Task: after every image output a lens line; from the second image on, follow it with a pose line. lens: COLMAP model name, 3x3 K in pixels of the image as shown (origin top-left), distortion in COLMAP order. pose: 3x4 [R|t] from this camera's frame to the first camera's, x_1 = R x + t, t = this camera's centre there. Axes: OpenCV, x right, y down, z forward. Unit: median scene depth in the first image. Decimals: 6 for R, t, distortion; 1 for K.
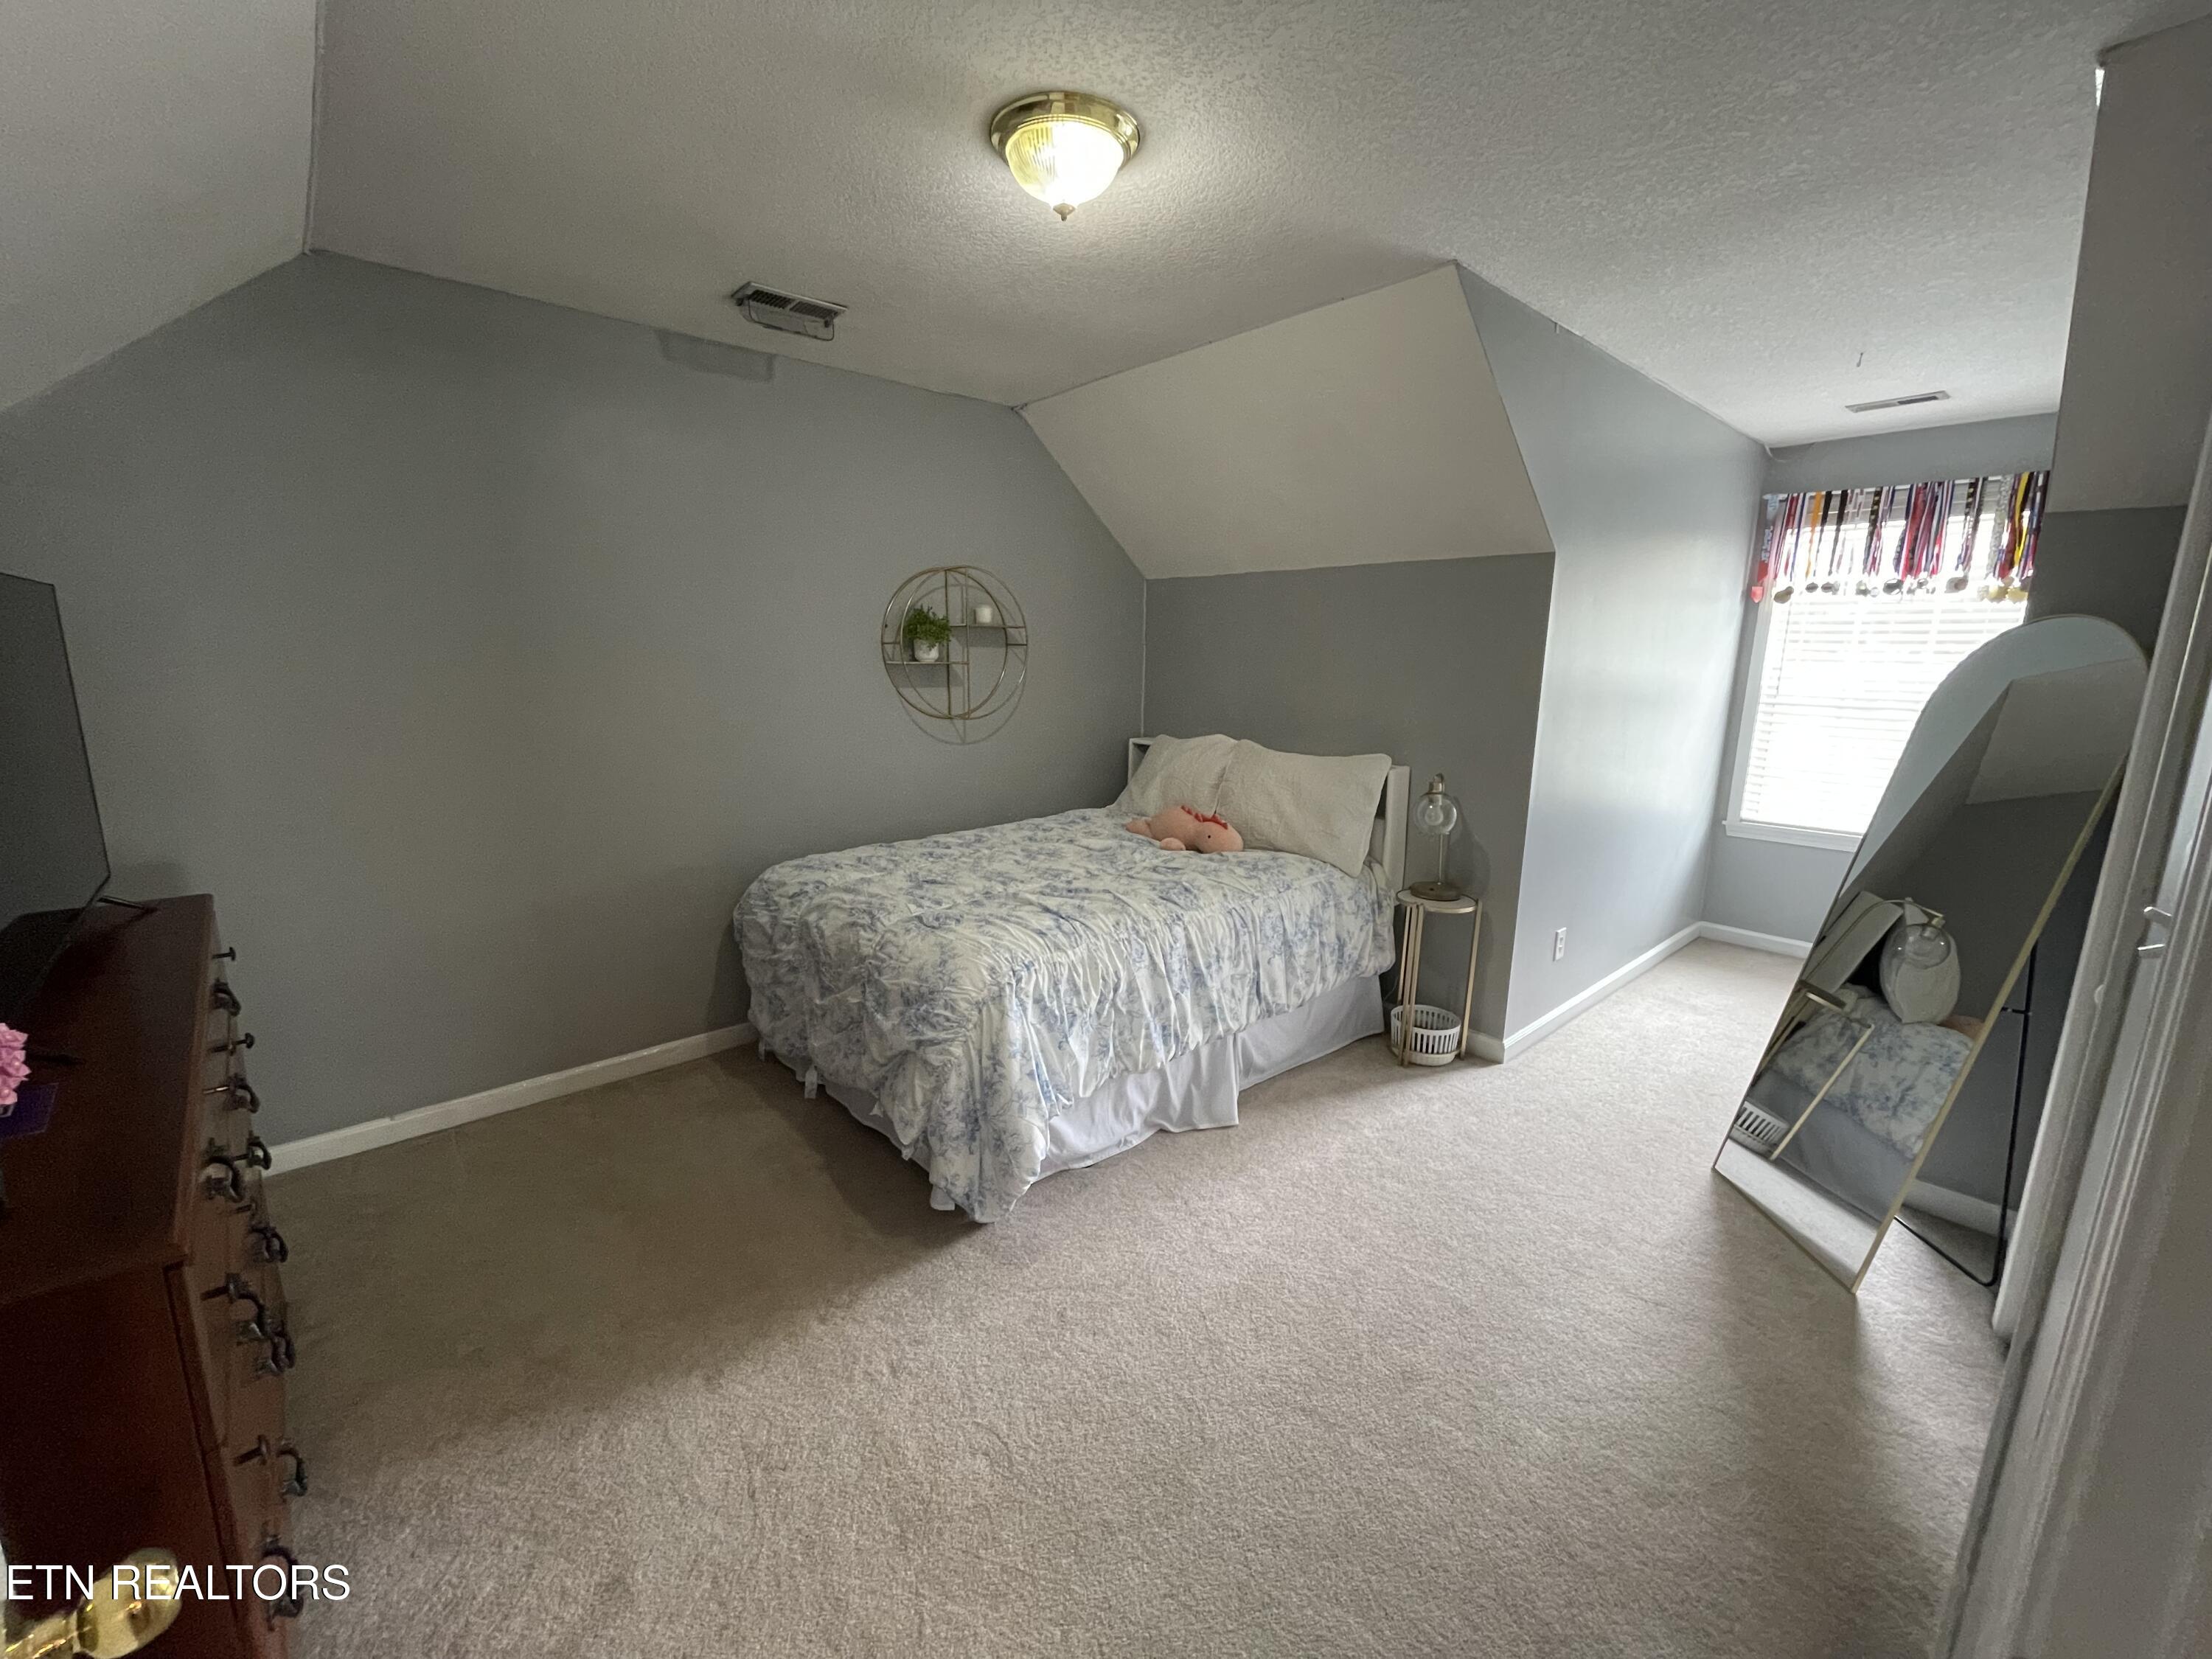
lens RADIAL K [[894.7, 0, 1103.8], [0, 894.7, 831.1], [0, 0, 1]] dist [0.000711, 0.000305]
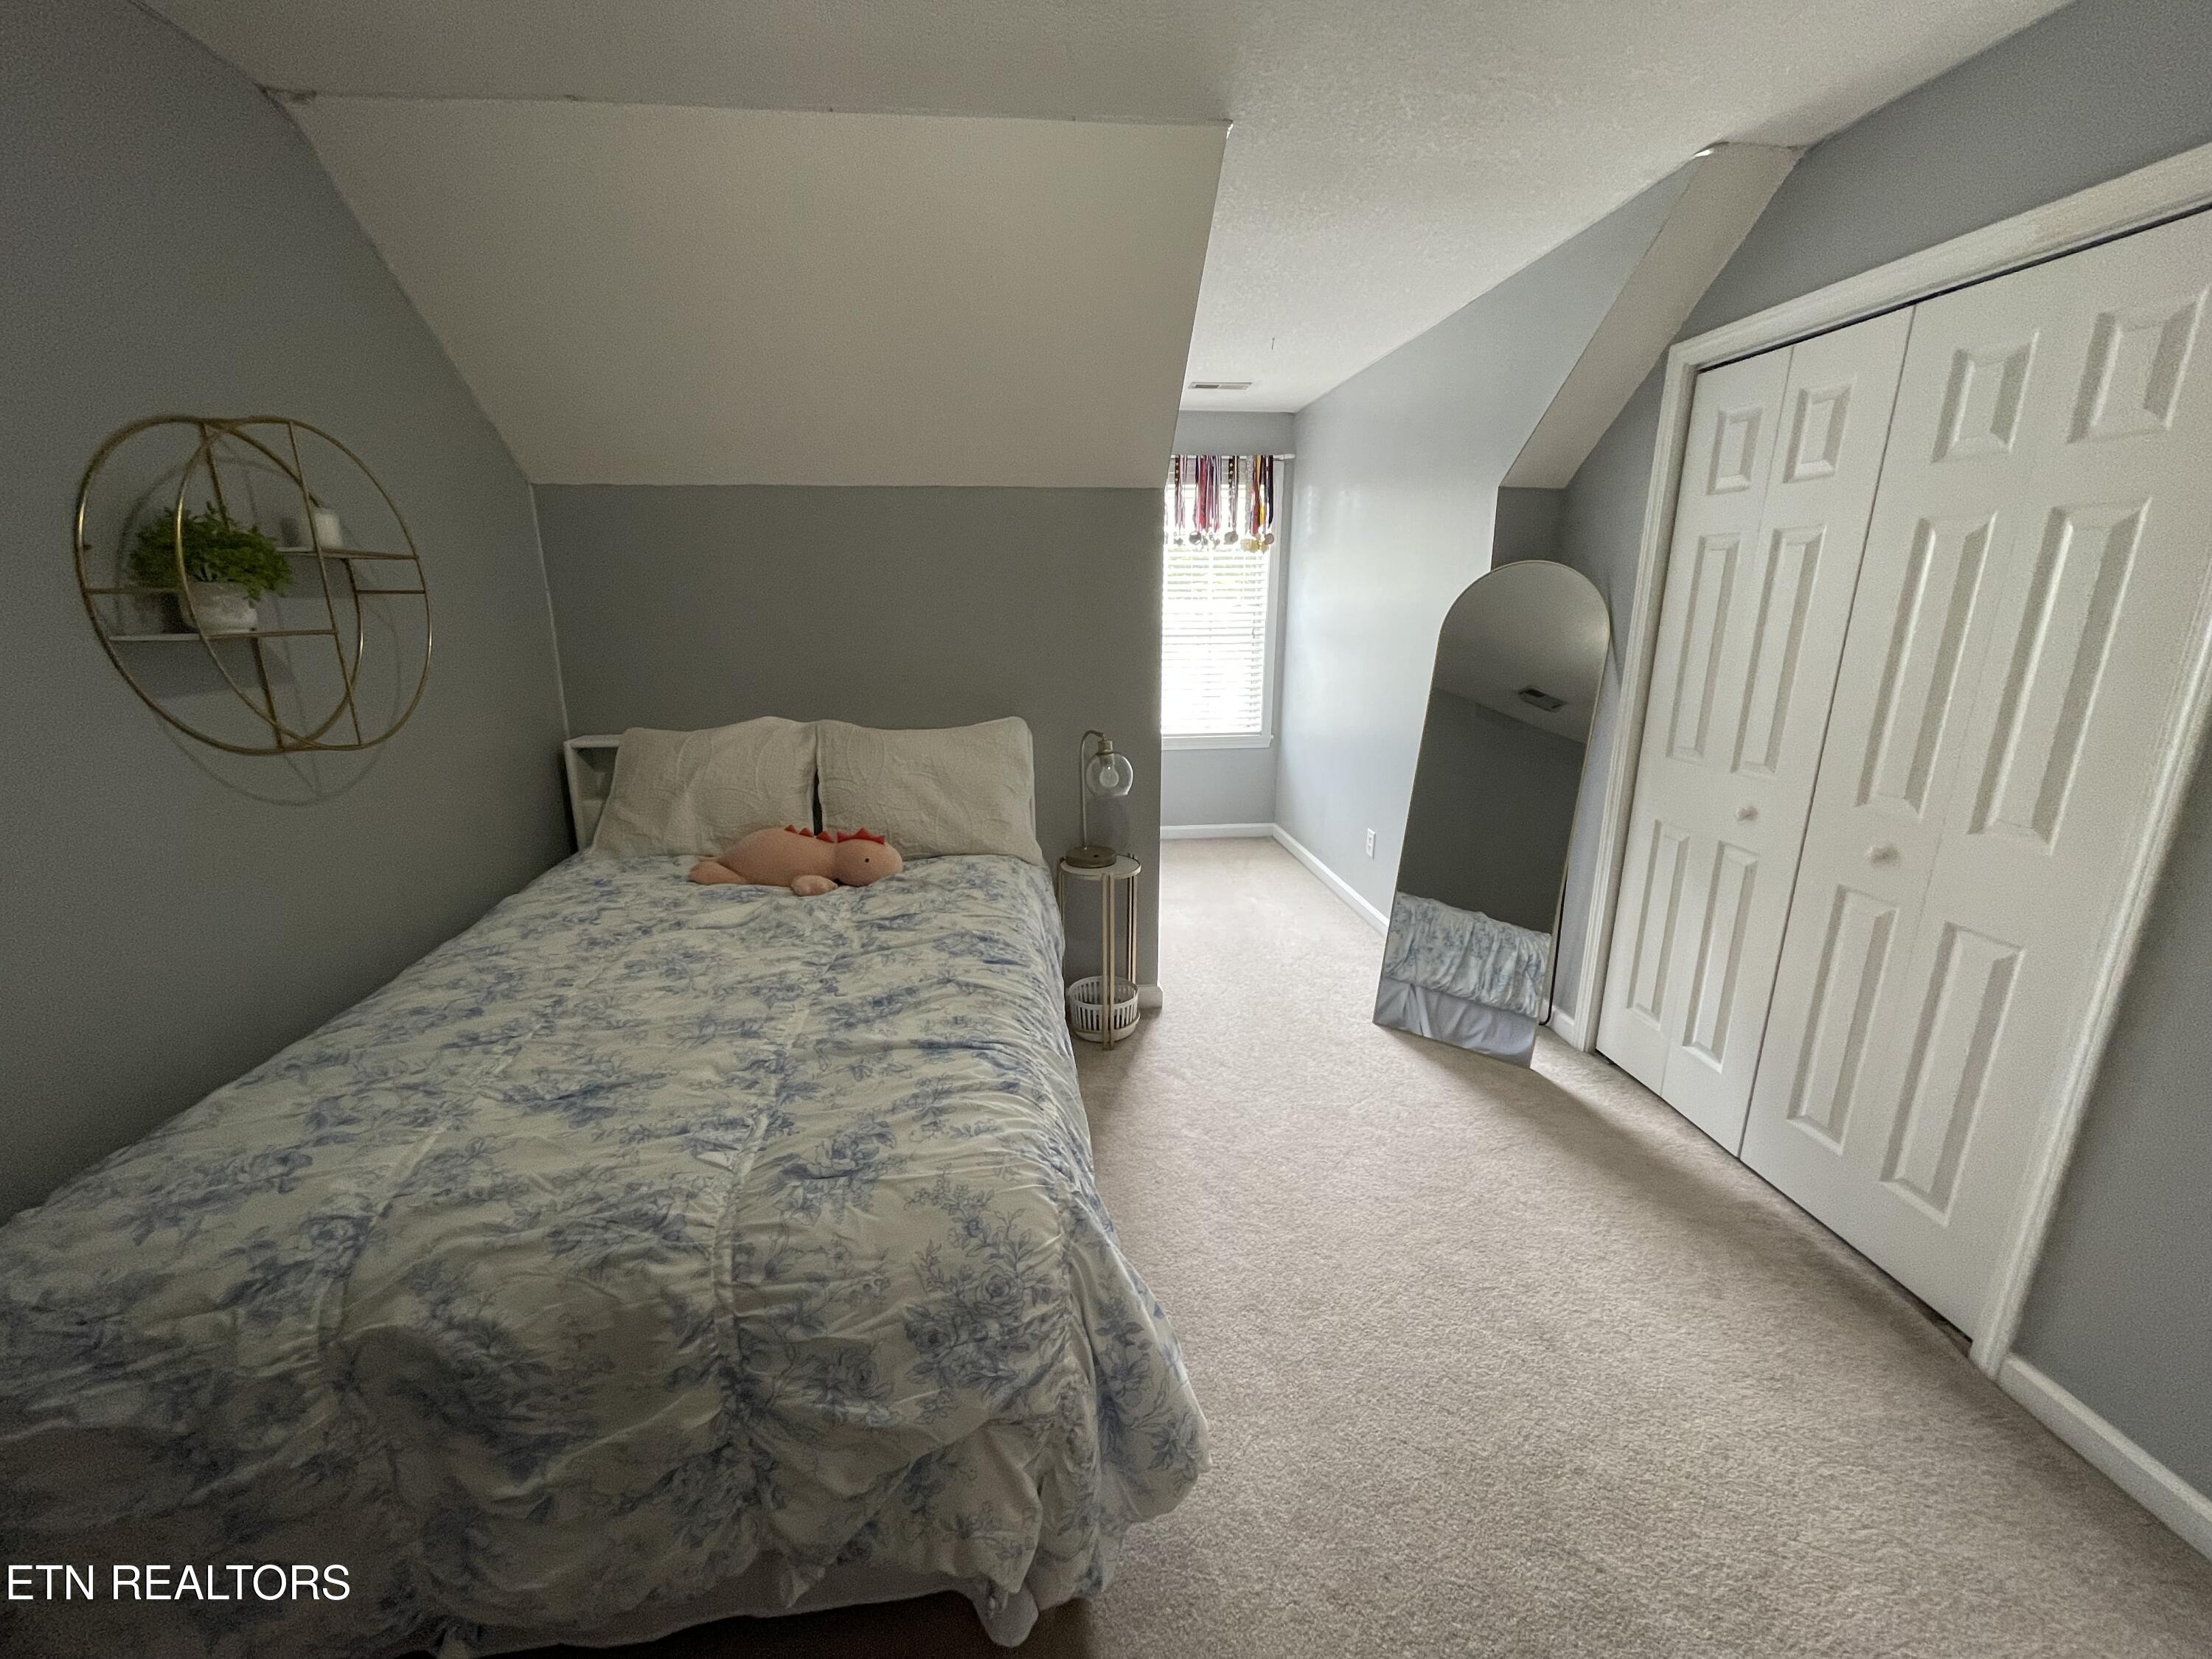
lens RADIAL K [[898.7, 0, 1106.0], [0, 898.7, 829.5], [0, 0, 1]] dist [-0.009376, 0.000257]
pose [[0.586636, -0.217788, 0.780017, -0.366927], [0.173192, 0.974617, 0.141867, -0.098402], [-0.791115, 0.051869, 0.609465, 0.472883]]
